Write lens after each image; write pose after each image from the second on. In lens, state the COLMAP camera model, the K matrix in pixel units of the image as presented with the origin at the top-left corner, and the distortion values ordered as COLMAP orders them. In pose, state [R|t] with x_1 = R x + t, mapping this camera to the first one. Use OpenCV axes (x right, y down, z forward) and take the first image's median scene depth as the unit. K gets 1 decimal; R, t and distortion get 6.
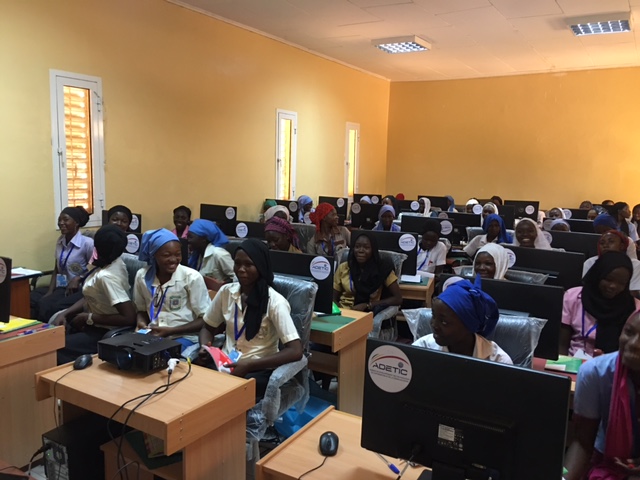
lens RADIAL K [[538.9, 0, 317.4], [0, 538.9, 239.0], [0, 0, 1]] dist [0.054458, 0.000136]
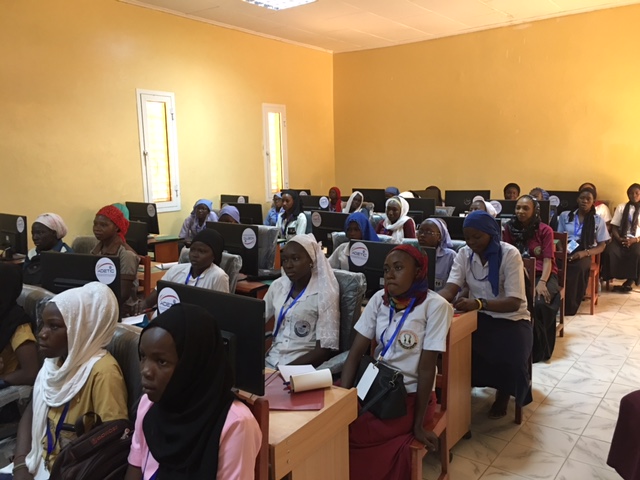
lens RADIAL K [[538.9, 0, 320.6], [0, 538.9, 239.7], [0, 0, 1]] dist [0.054458, 0.000136]
pose [[0.993838, -0.034239, -0.105424, 0.232966], [0.035546, 0.999312, 0.010549, -0.013711], [0.104990, -0.014231, 0.994371, 0.188797]]
